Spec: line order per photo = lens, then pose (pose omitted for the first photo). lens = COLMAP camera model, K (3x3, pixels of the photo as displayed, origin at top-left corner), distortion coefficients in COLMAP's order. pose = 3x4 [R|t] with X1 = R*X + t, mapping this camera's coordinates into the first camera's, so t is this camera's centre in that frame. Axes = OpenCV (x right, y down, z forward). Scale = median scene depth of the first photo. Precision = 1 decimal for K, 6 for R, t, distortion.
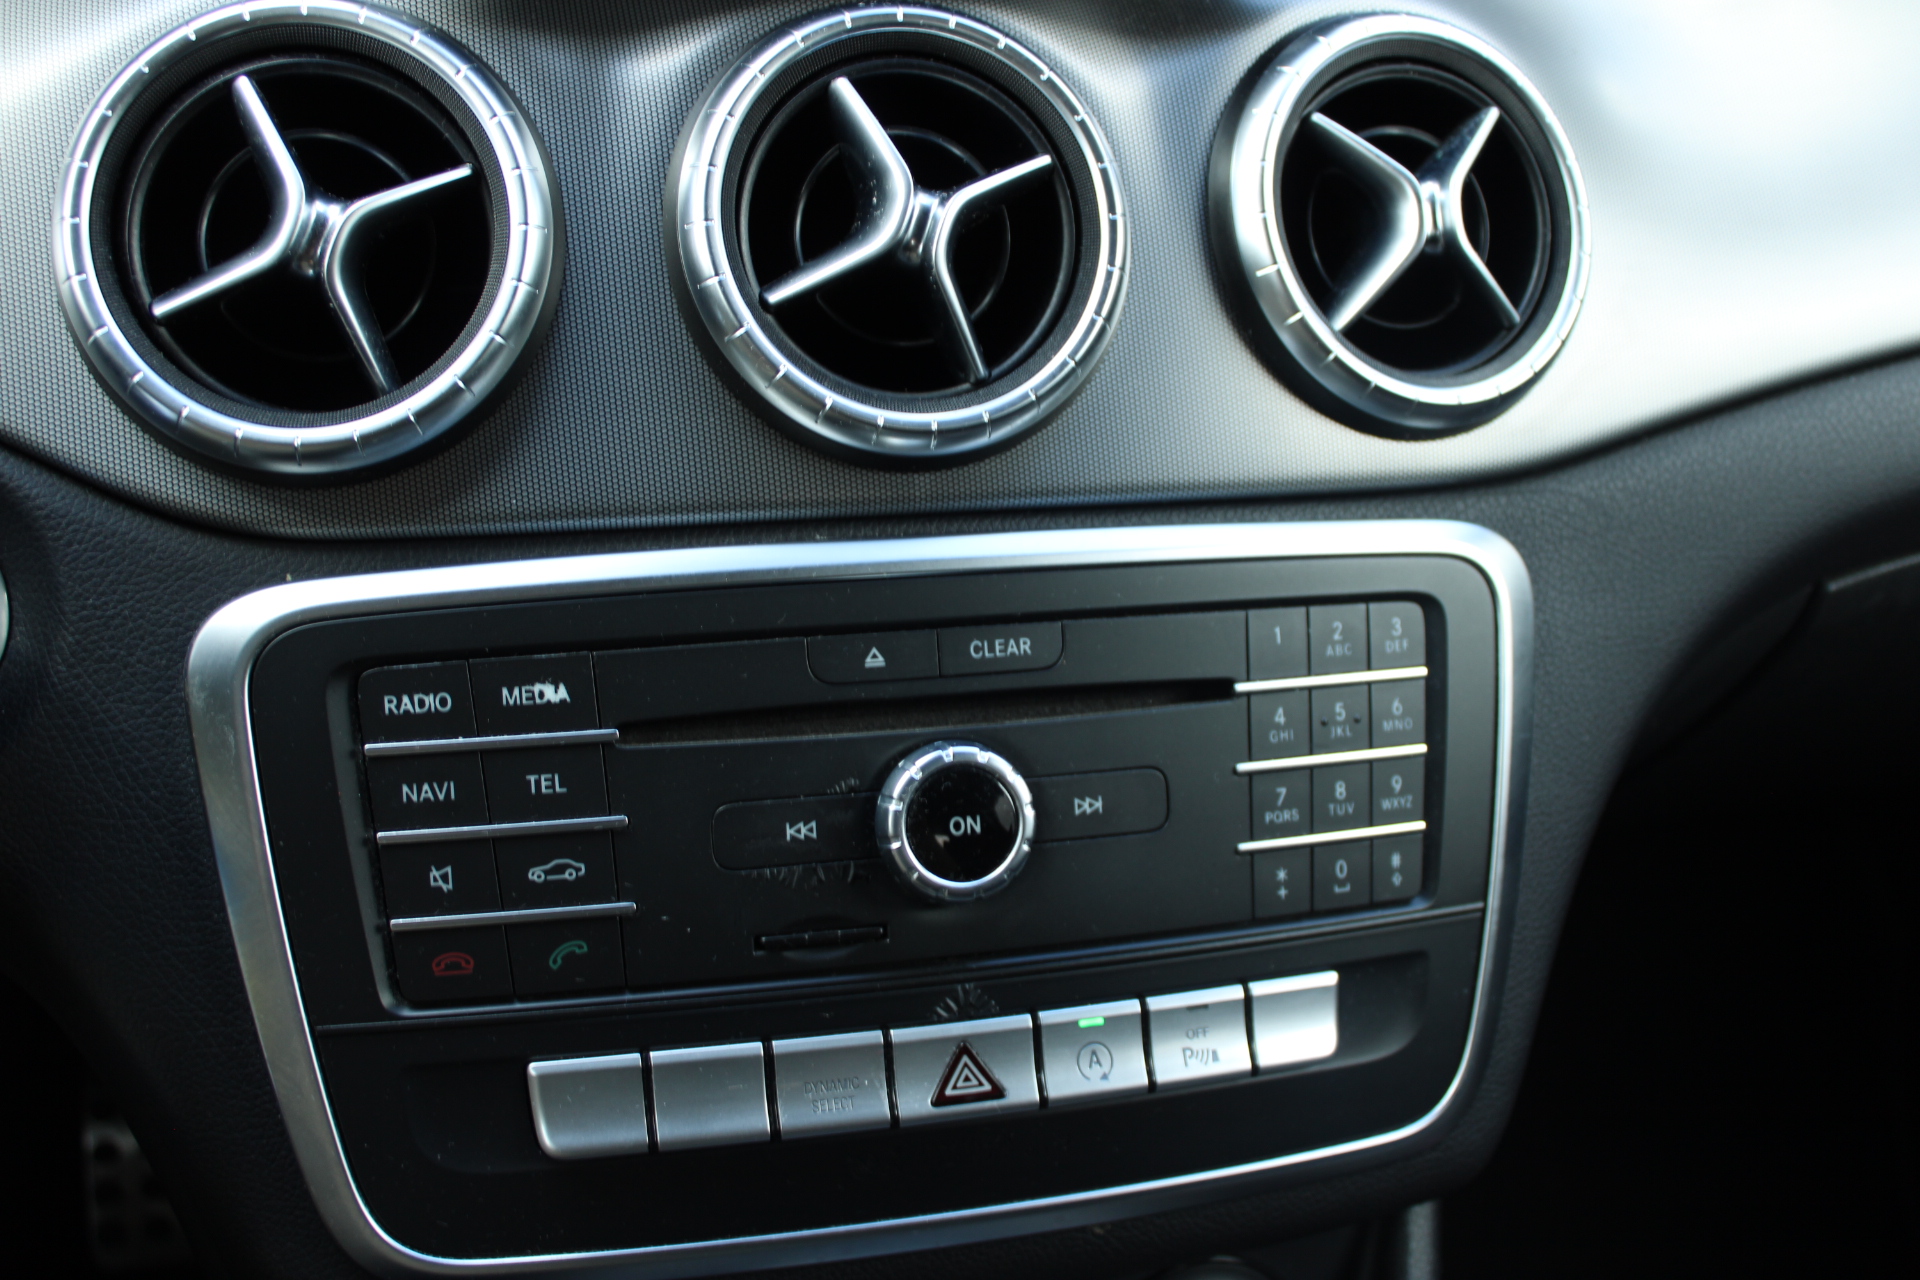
lens RADIAL K [[2161.0, 0, 954.7], [0, 2161.0, 654.8], [0, 0, 1]] dist [-0.056079, 0.000000]
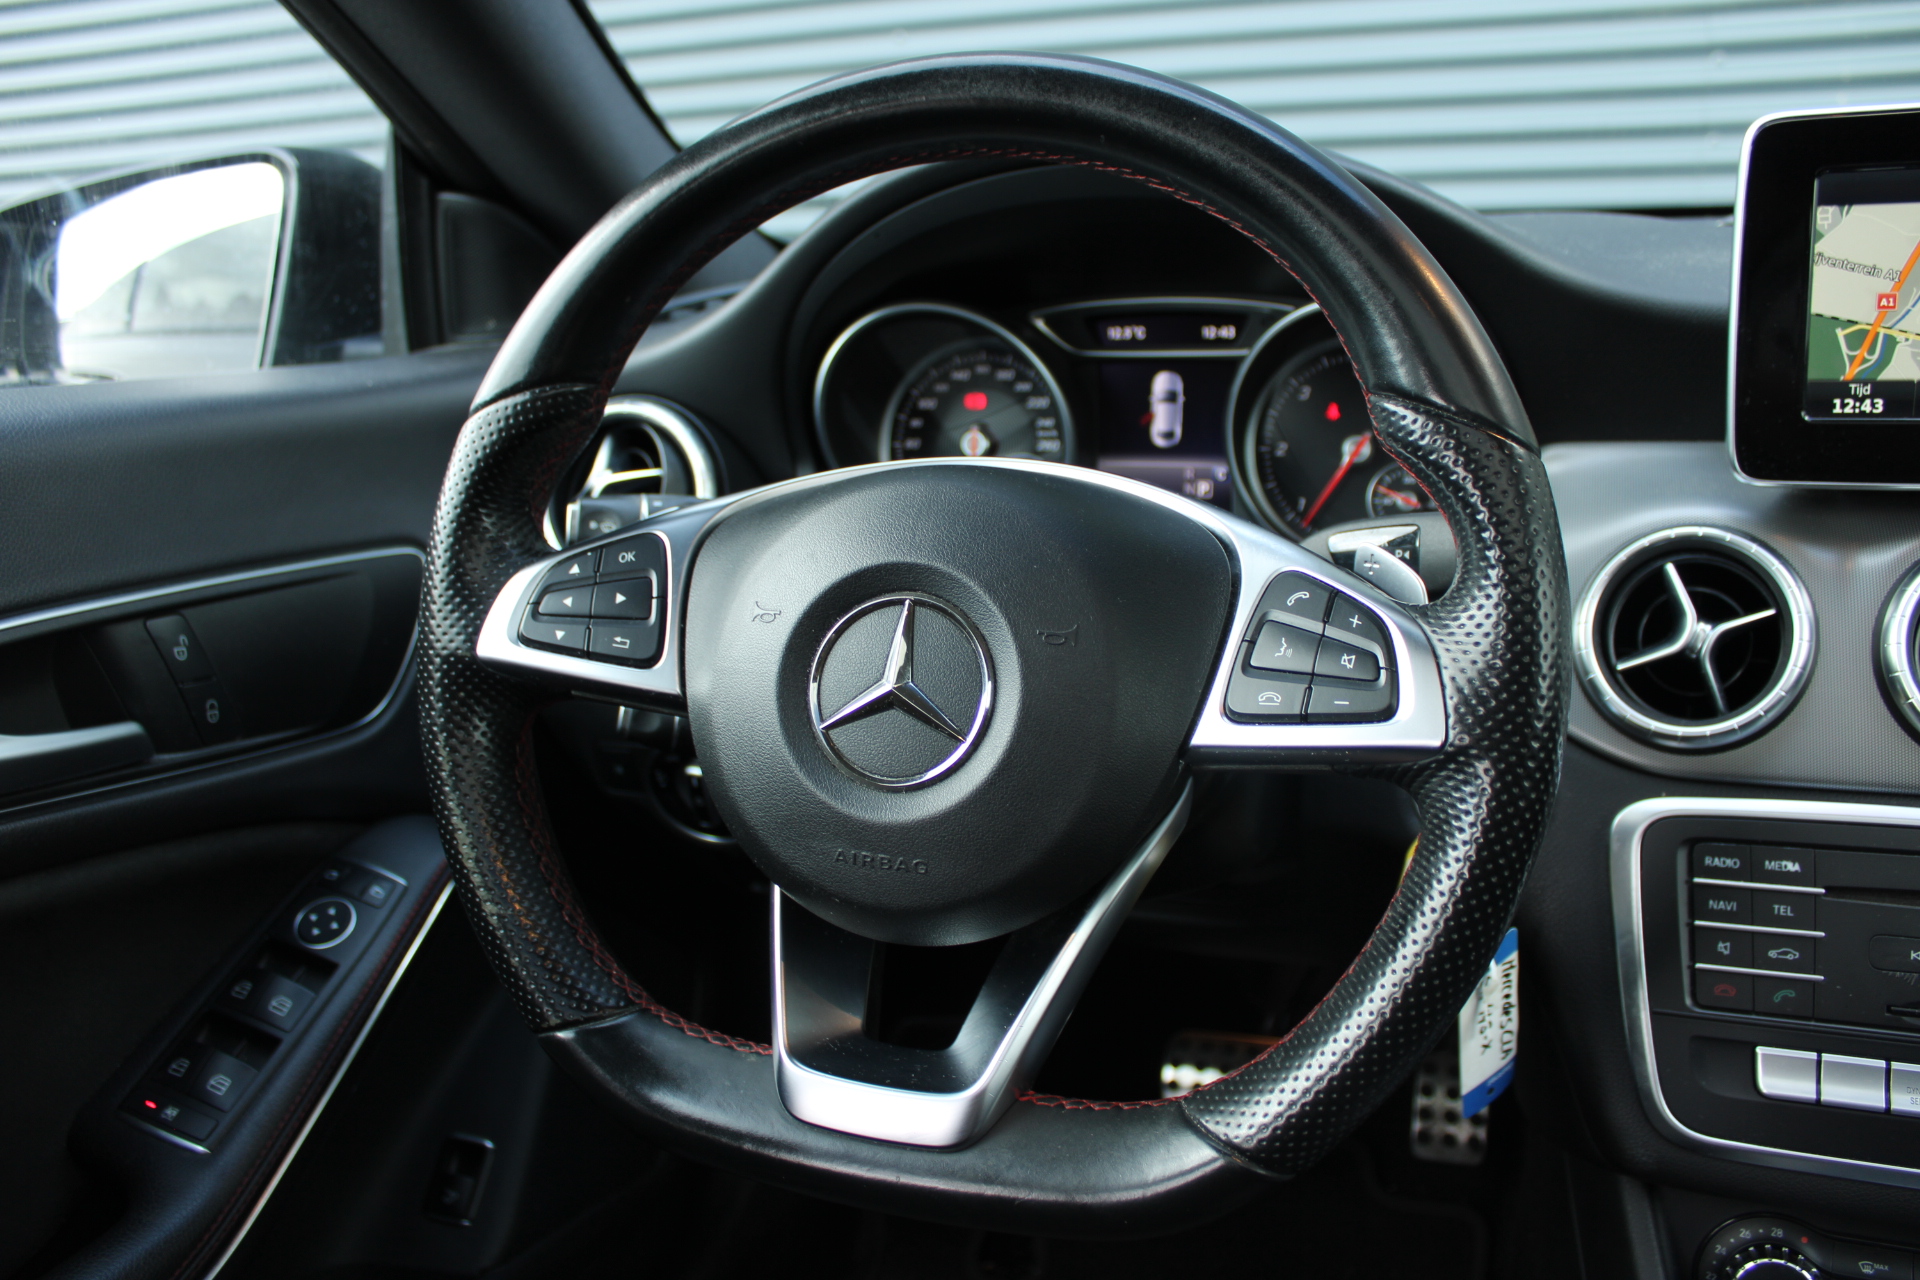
lens RADIAL K [[1576.1, 0, 953.4], [0, 1576.1, 651.1], [0, 0, 1]] dist [-0.134287, 0.090380]
pose [[0.812031, 0.076622, -0.578563, -0.012075], [-0.137246, 0.988613, -0.061702, 0.013291], [0.567247, 0.129509, 0.813301, -0.630367]]
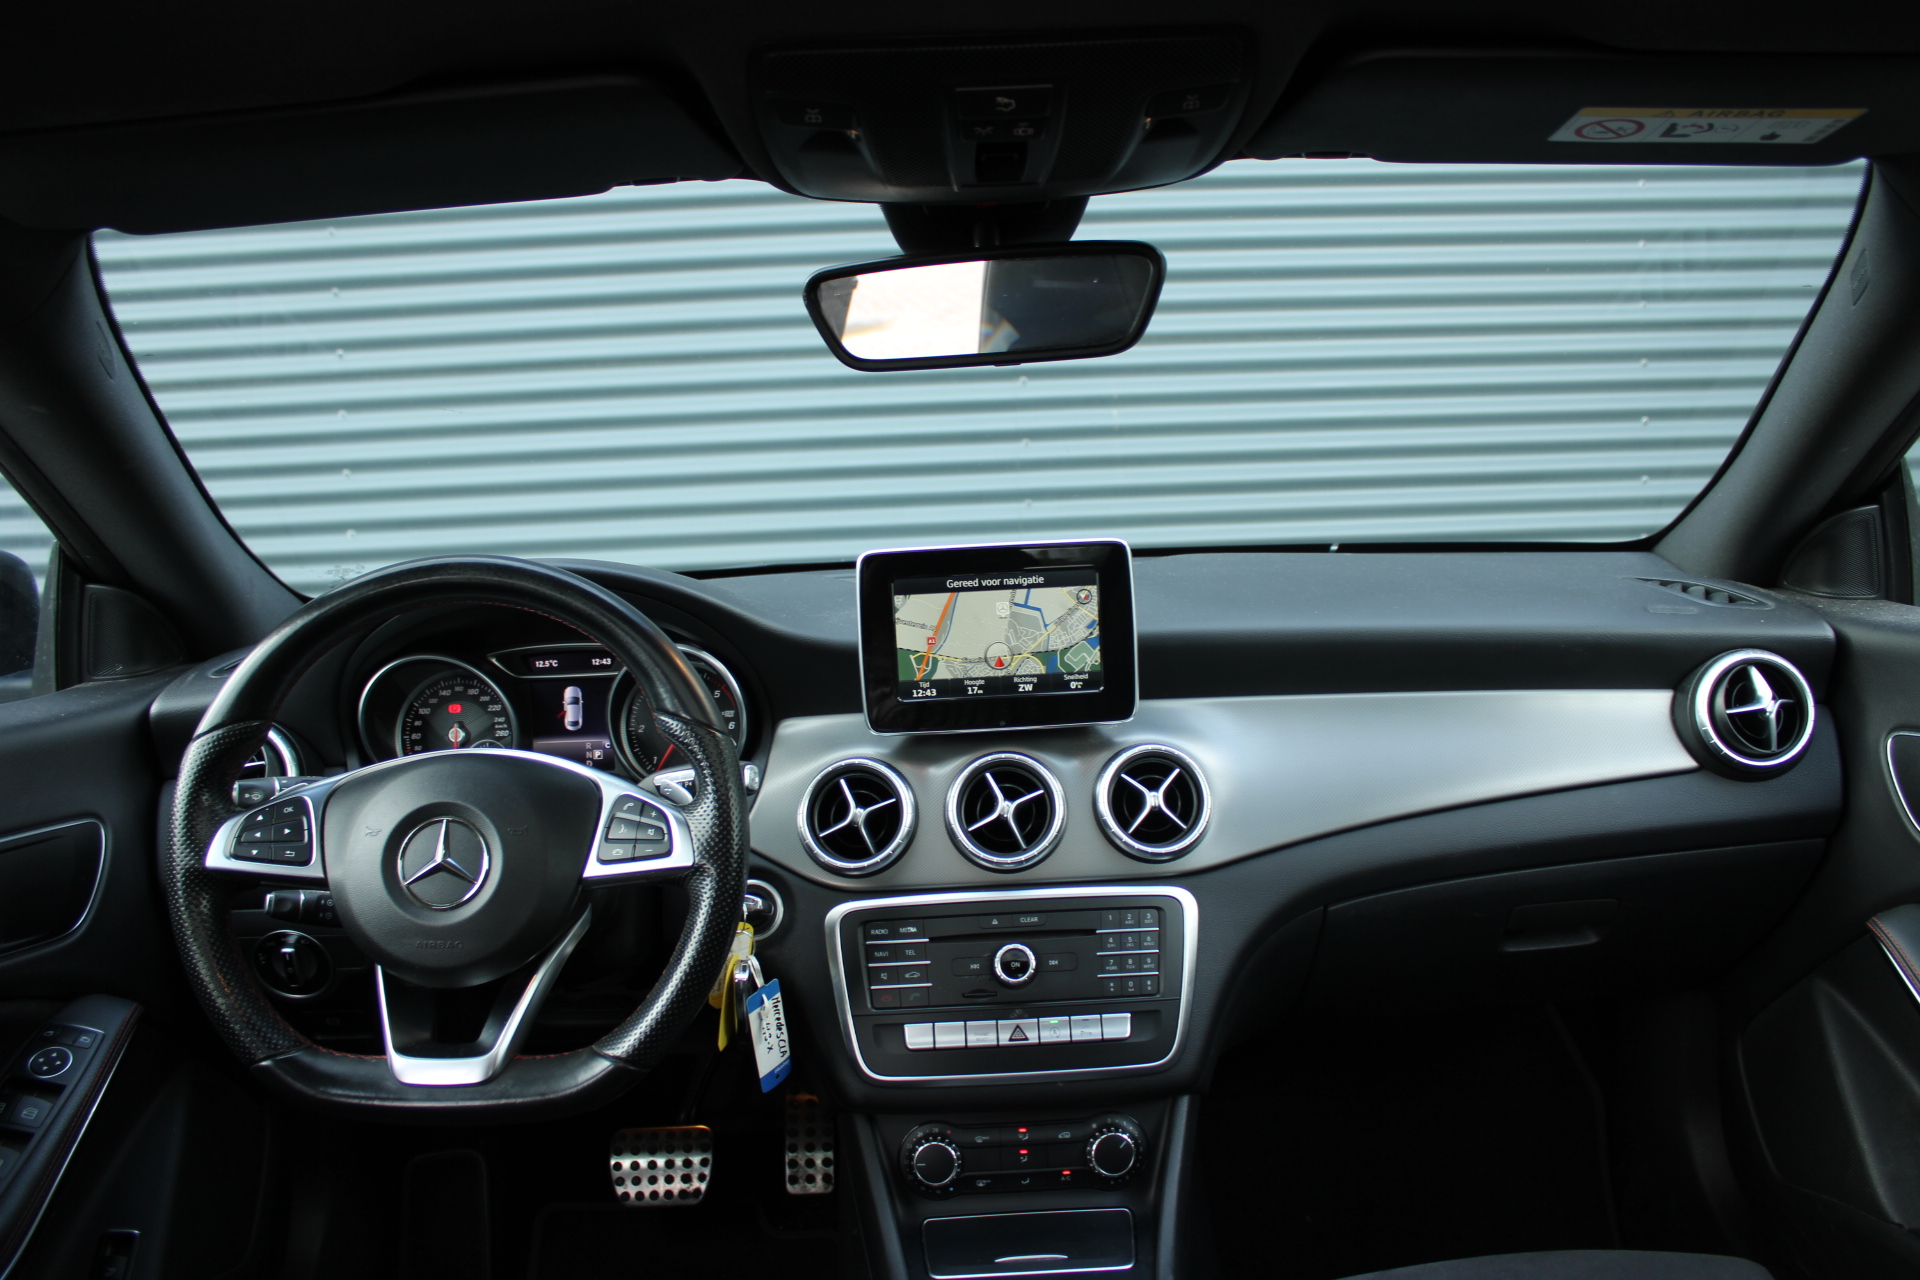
lens RADIAL K [[1576.1, 0, 967.4], [0, 1576.1, 648.8], [0, 0, 1]] dist [-0.134287, 0.090380]
pose [[0.965054, -0.049600, -0.257314, 0.658349], [-0.015481, 0.969419, -0.244924, 0.215464], [0.261593, 0.240349, 0.934773, -1.740943]]
